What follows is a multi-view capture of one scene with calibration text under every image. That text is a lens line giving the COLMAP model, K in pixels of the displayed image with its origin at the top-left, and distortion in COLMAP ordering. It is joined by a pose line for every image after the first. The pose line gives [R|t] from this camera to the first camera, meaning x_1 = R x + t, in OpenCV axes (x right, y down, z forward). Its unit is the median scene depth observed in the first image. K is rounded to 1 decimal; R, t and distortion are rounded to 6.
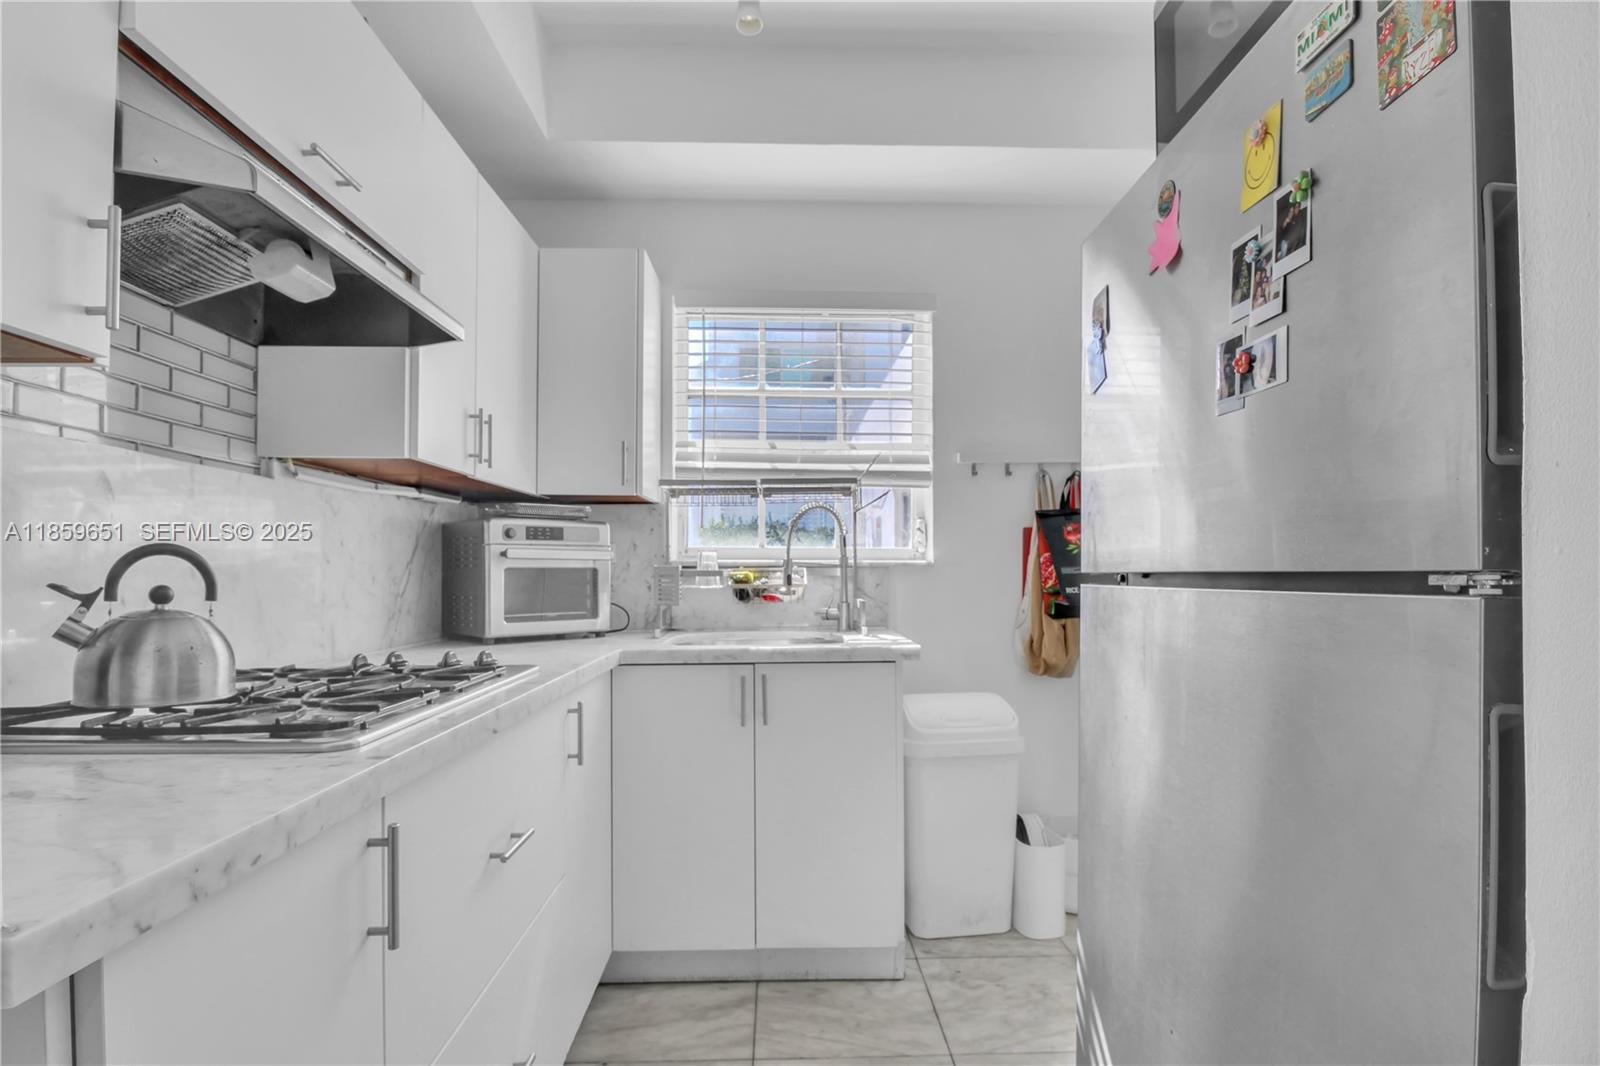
lens RADIAL K [[804.4, 0, 798.9], [0, 804.4, 581.0], [0, 0, 1]] dist [0.001426, -0.017760]
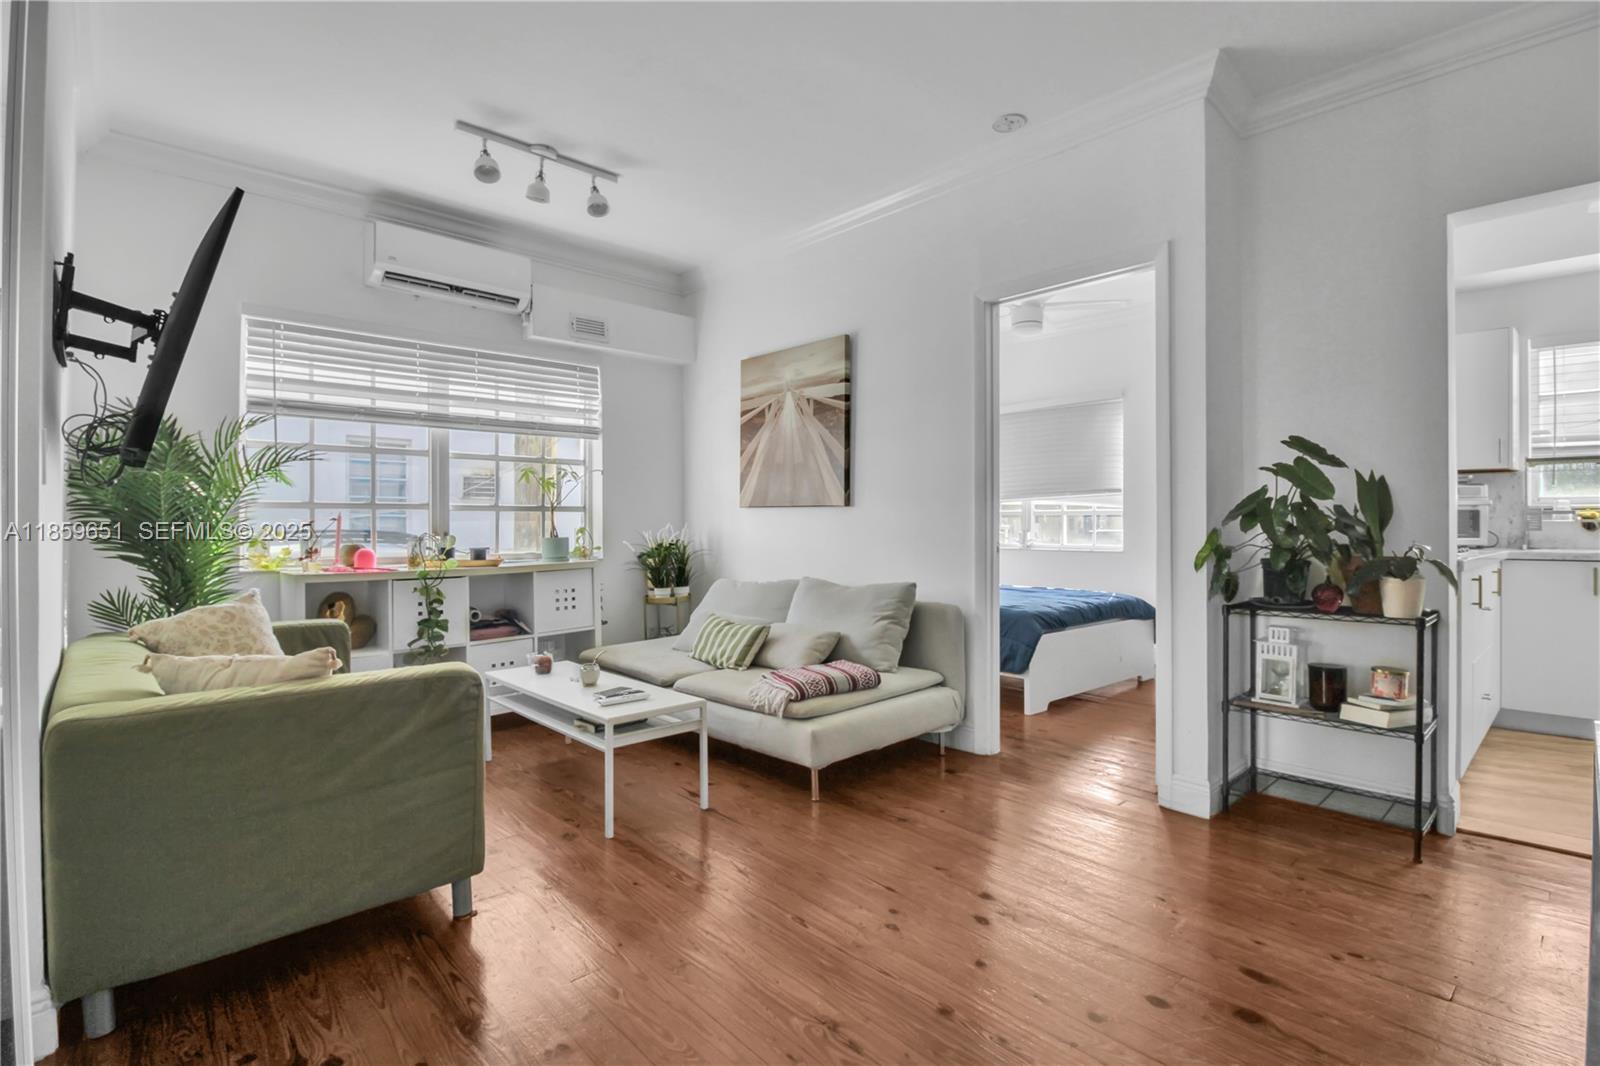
lens RADIAL K [[756.1, 0, 804.4], [0, 756.1, 525.6], [0, 0, 1]] dist [0.001869, -0.014258]
pose [[0.667894, 0.004289, -0.744244, -0.013555], [-0.008992, 0.999957, -0.002307, 0.039063], [0.744202, 0.008232, 0.667904, -1.341152]]
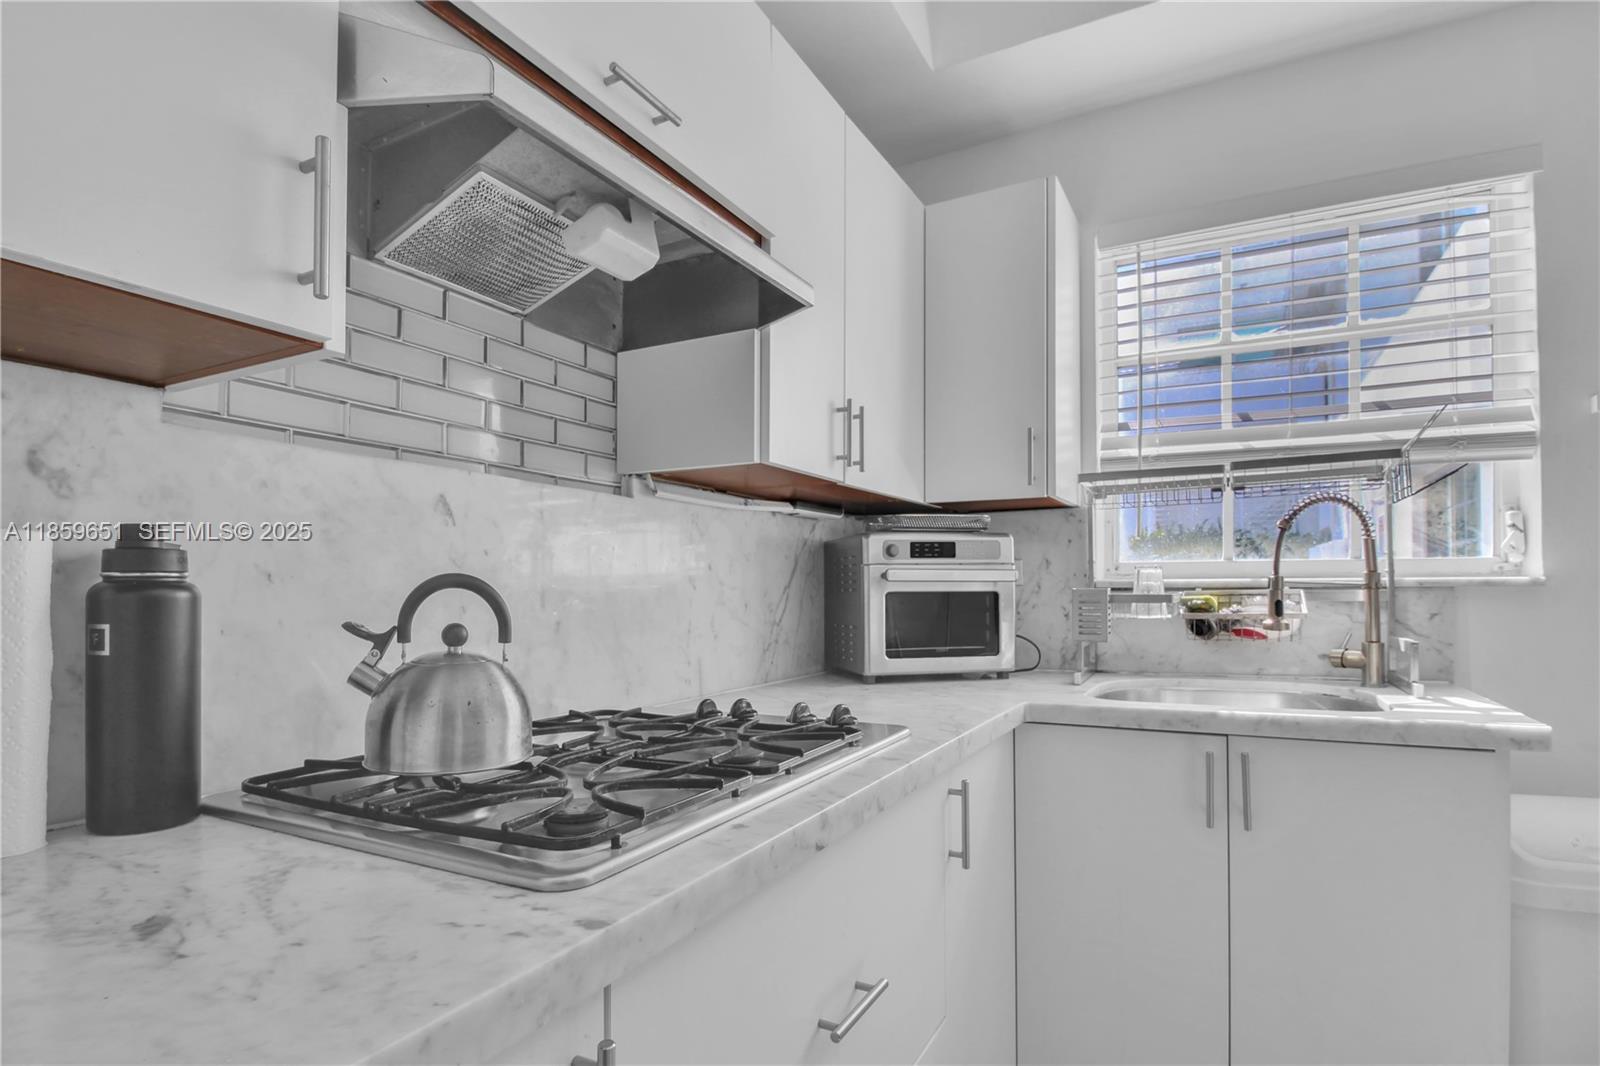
lens RADIAL K [[804.4, 0, 798.9], [0, 804.4, 581.0], [0, 0, 1]] dist [0.001426, -0.017760]
pose [[0.872009, -0.009716, -0.489394, -0.037716], [0.000081, 0.999806, -0.019705, -0.012236], [0.489490, 0.017143, 0.871840, 0.237318]]
